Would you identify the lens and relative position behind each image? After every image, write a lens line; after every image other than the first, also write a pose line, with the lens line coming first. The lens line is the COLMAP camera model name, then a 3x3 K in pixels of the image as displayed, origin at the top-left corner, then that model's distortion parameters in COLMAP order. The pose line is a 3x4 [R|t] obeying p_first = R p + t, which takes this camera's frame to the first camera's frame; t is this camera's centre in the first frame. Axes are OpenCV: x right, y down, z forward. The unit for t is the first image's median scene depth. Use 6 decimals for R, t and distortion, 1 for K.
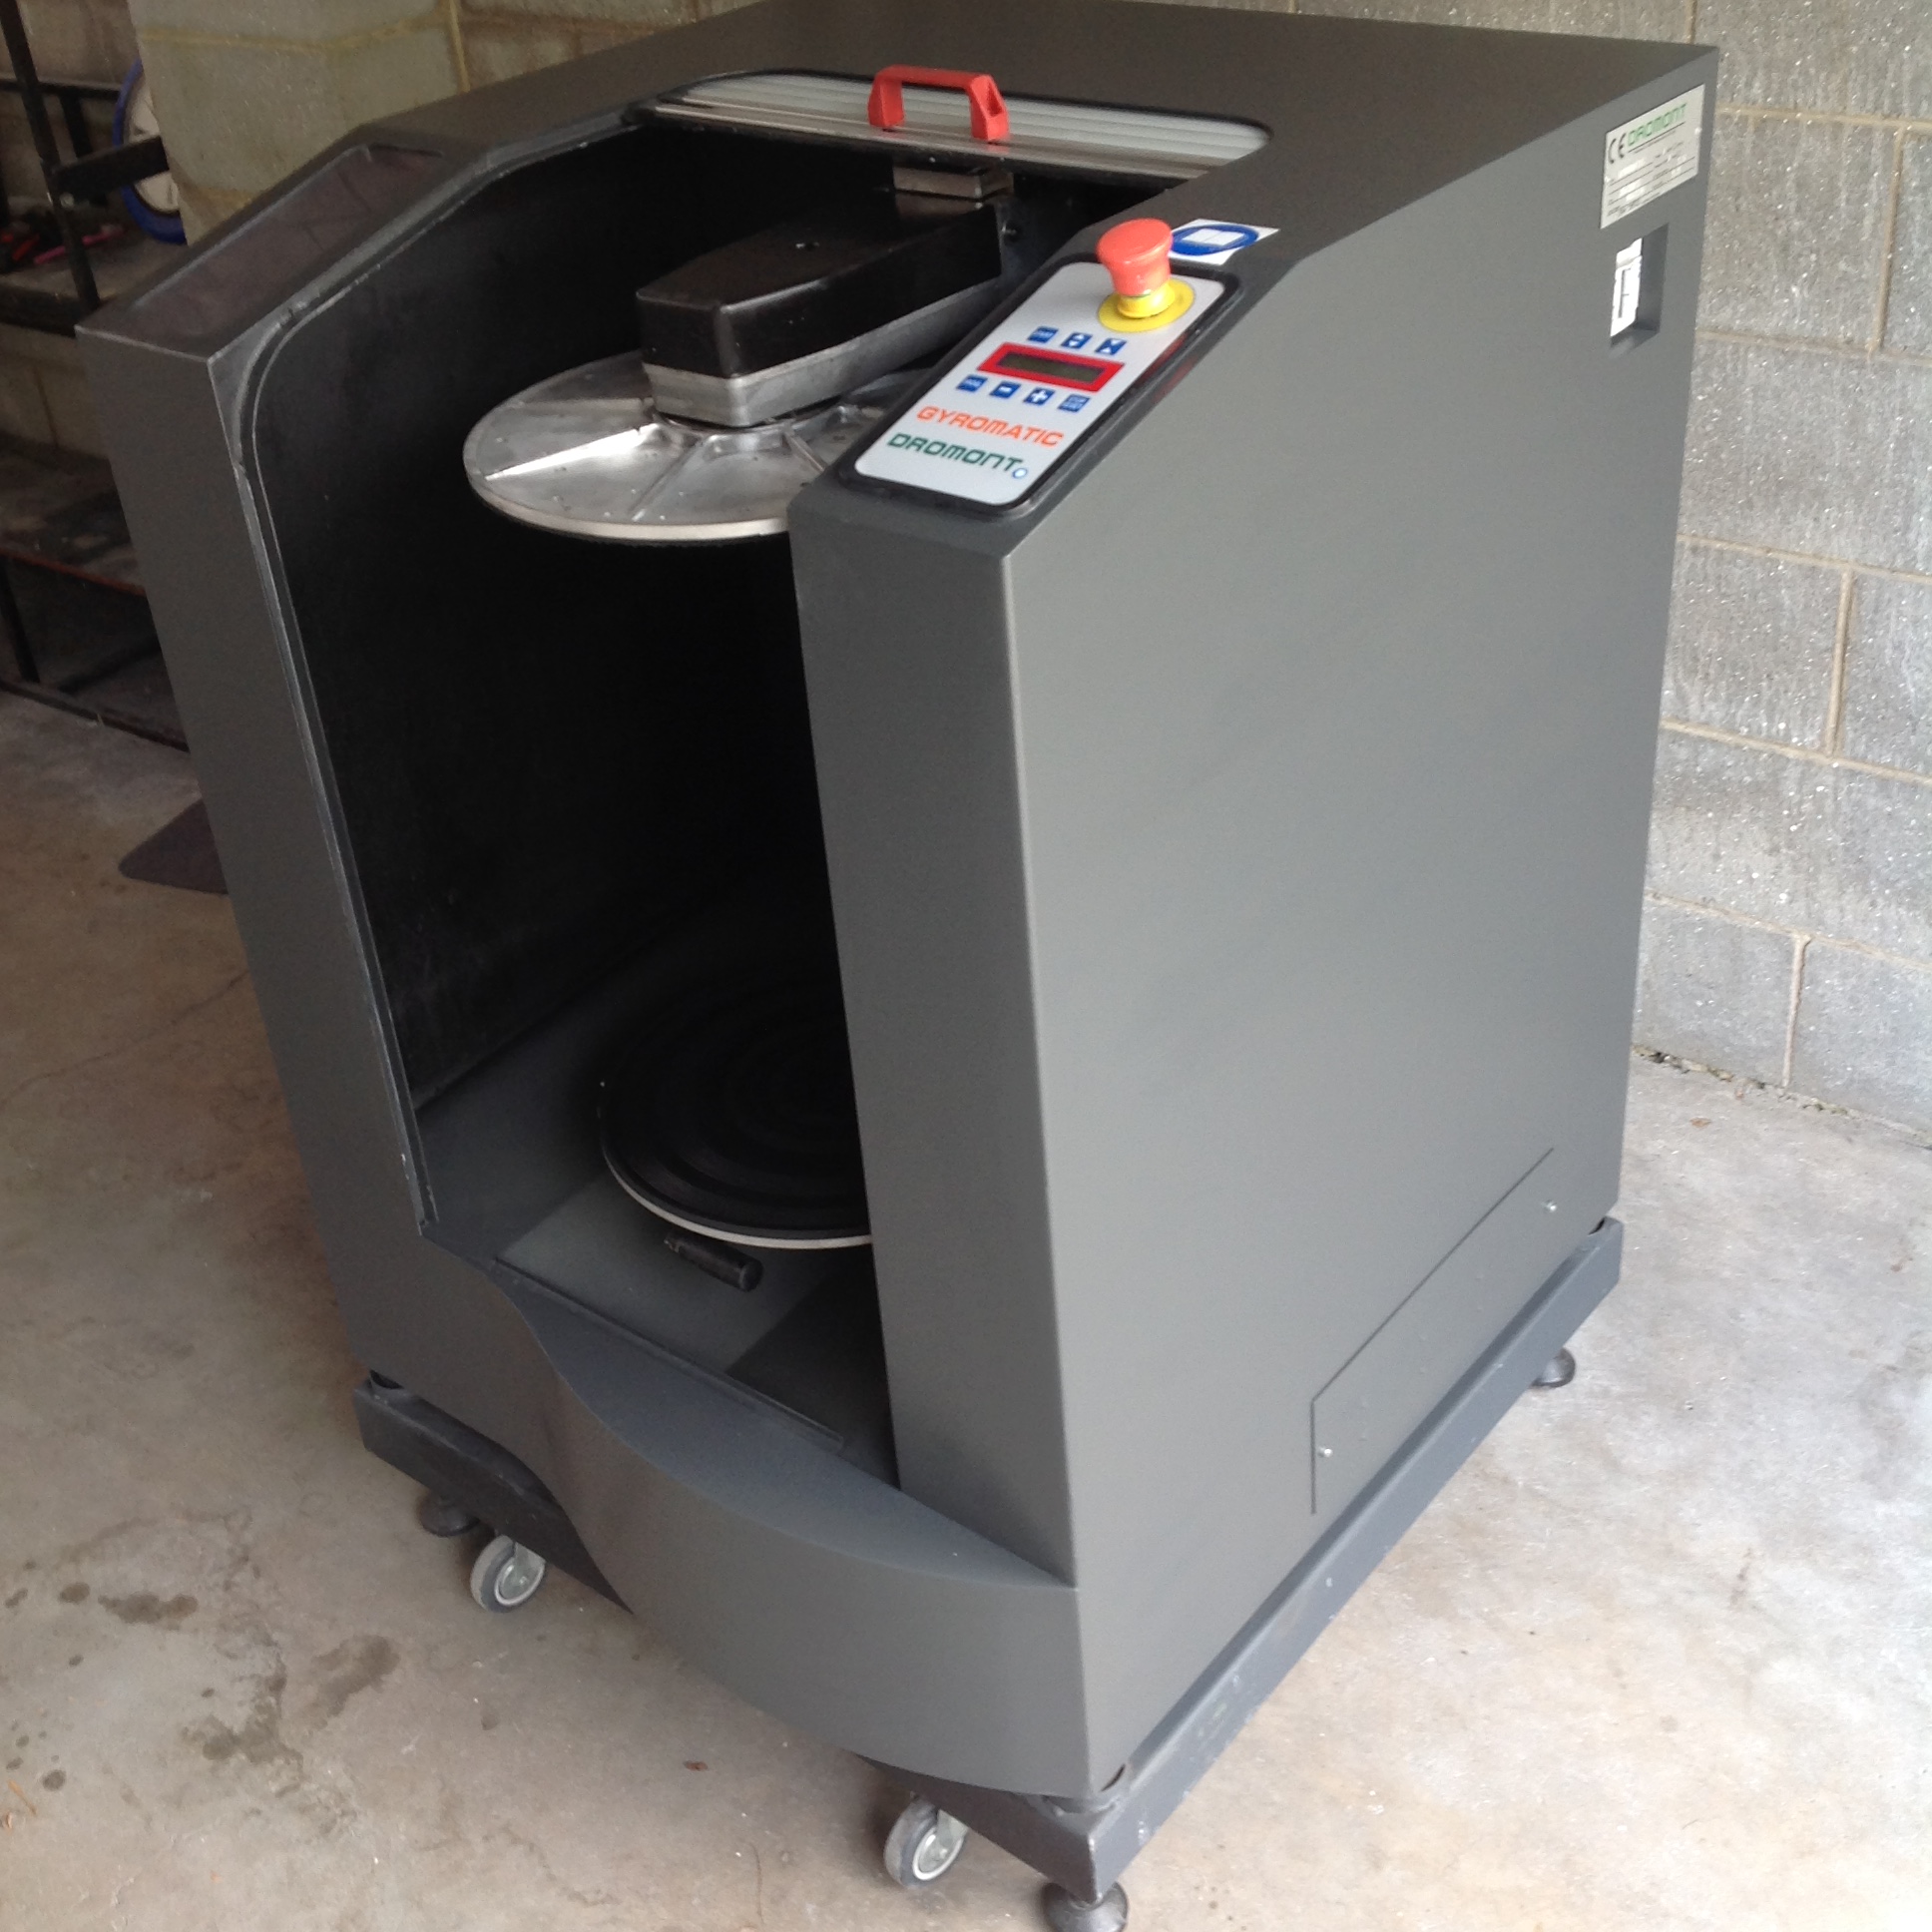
lens RADIAL K [[2487.0, 0, 942.3], [0, 2487.0, 965.3], [0, 0, 1]] dist [0.188216, -0.447236]
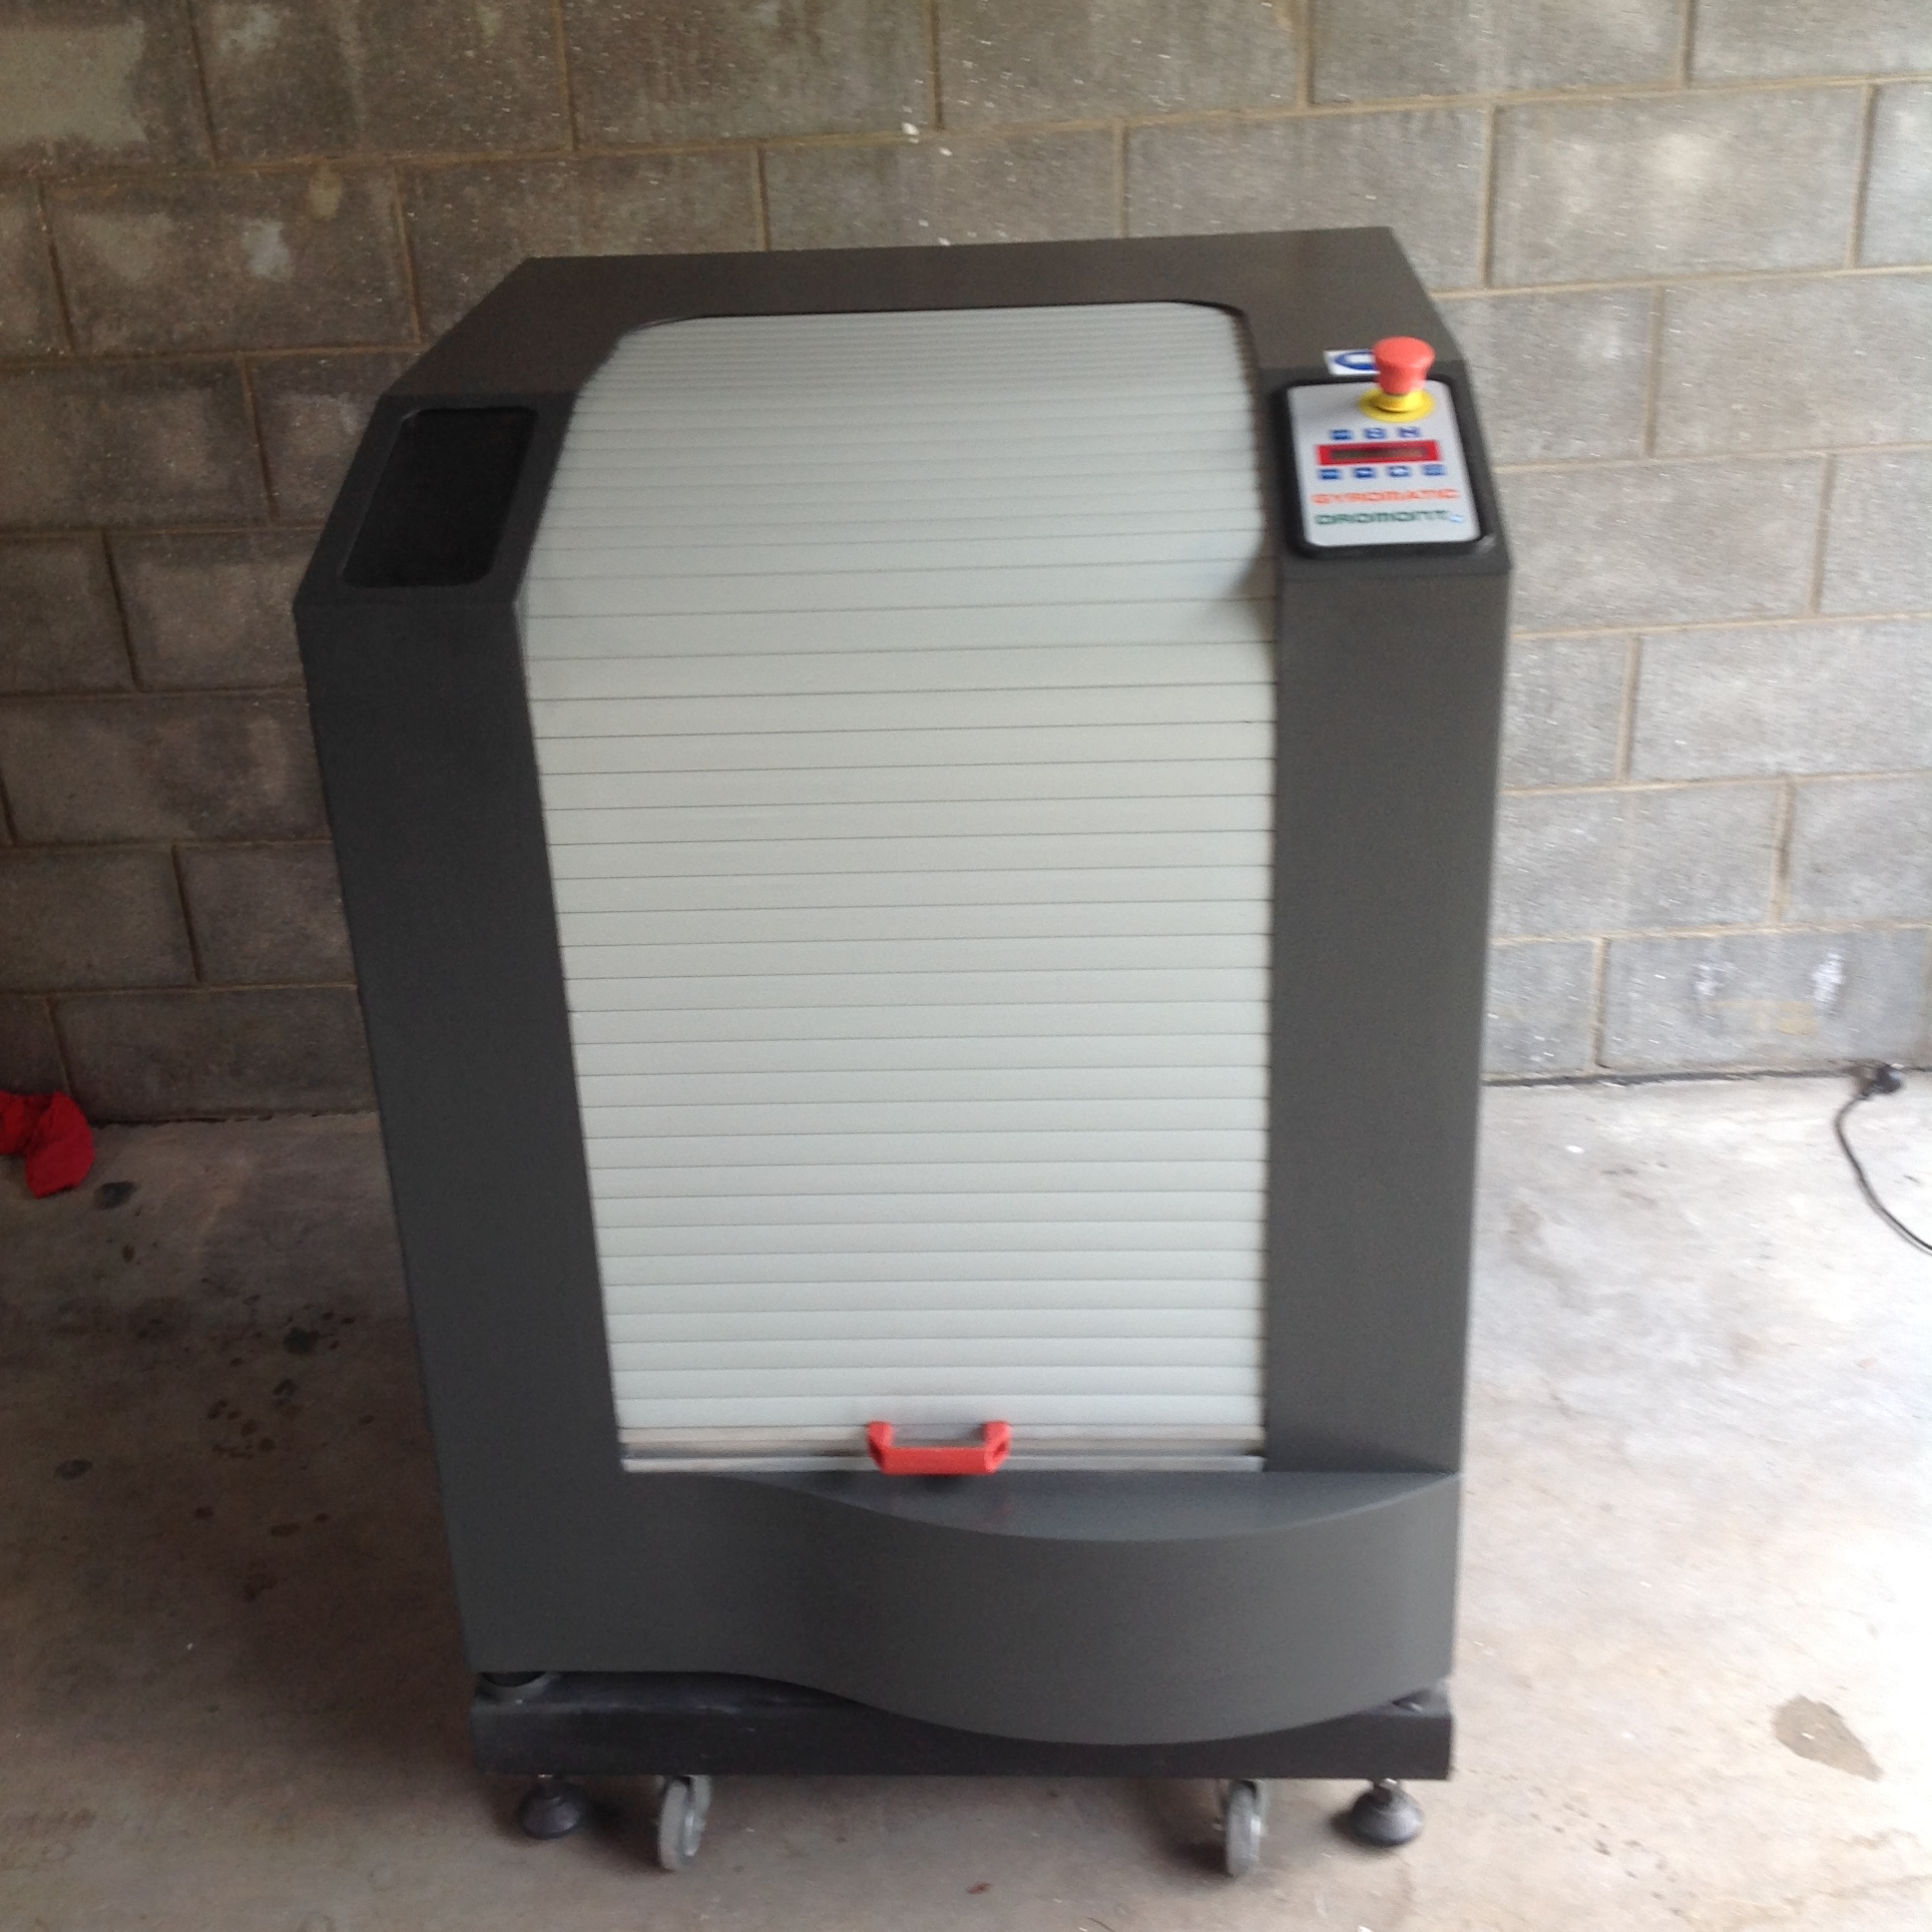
lens RADIAL K [[2487.0, 0, 942.3], [0, 2487.0, 965.3], [0, 0, 1]] dist [0.188216, -0.447236]
pose [[0.791935, -0.219692, 0.569714, -0.661157], [0.296640, 0.953953, -0.044485, -0.000107], [-0.533707, 0.204230, 0.820638, 0.093058]]
